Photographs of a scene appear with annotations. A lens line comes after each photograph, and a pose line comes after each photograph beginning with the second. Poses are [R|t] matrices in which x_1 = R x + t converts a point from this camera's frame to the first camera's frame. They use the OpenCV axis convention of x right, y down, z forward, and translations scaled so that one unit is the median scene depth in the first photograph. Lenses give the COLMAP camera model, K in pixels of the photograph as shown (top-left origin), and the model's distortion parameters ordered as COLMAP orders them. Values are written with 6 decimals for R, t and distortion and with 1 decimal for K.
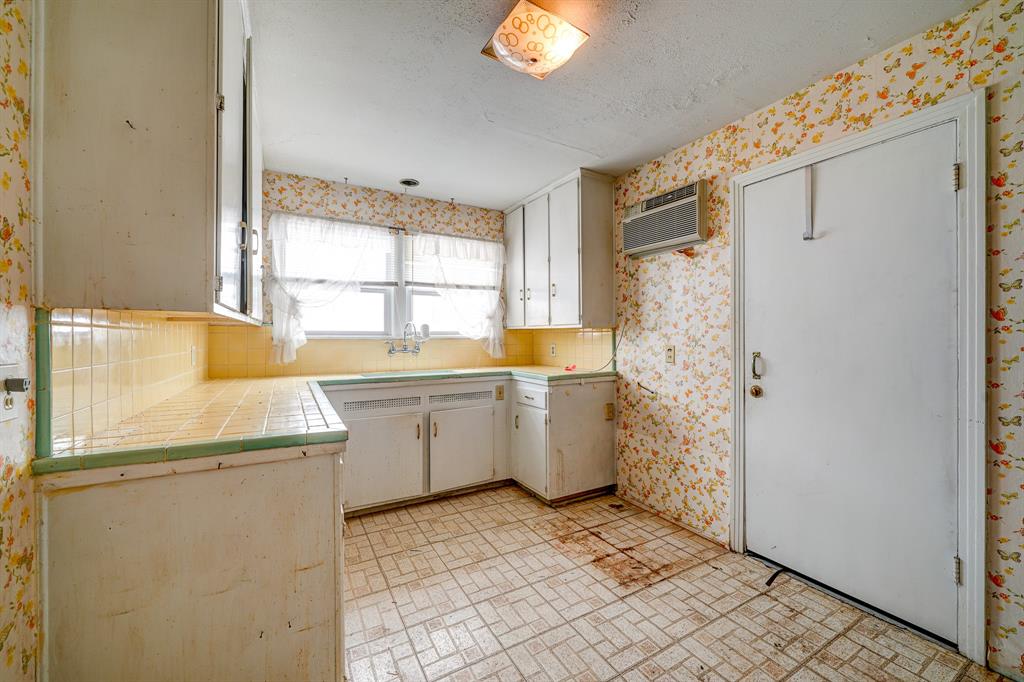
lens RADIAL K [[405.0, 0, 512.4], [0, 405.0, 326.6], [0, 0, 1]] dist [-0.003040, -0.000361]
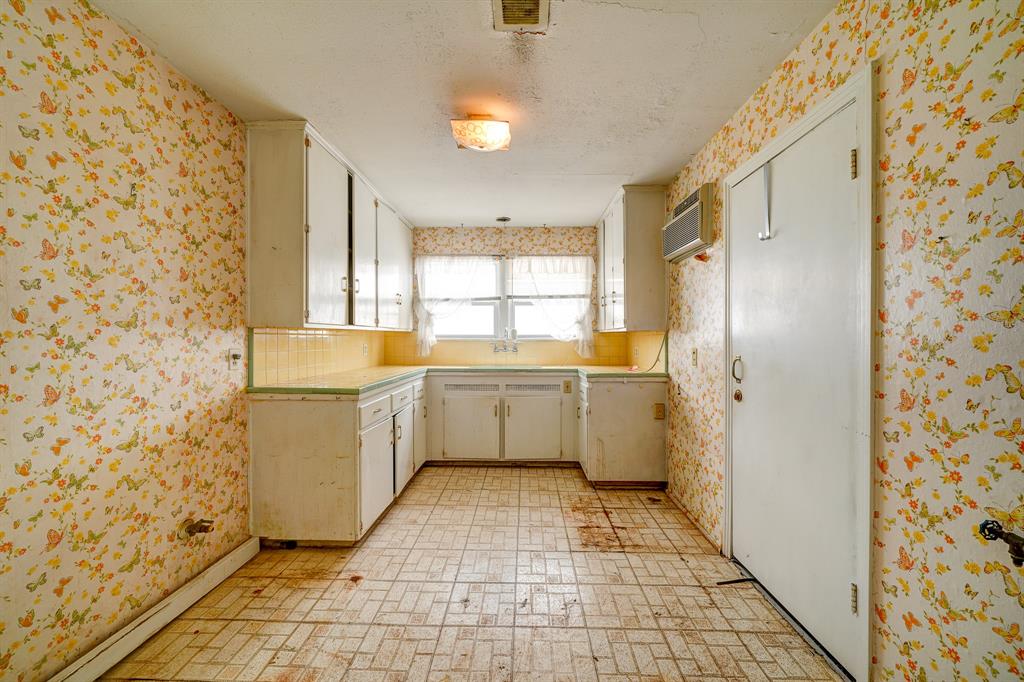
lens RADIAL K [[405.0, 0, 512.4], [0, 405.0, 326.6], [0, 0, 1]] dist [-0.003040, -0.000361]
pose [[0.851028, -0.013426, -0.524949, 0.500139], [0.010772, 0.999909, -0.008111, -0.003833], [0.525010, 0.001248, 0.851095, -0.094552]]
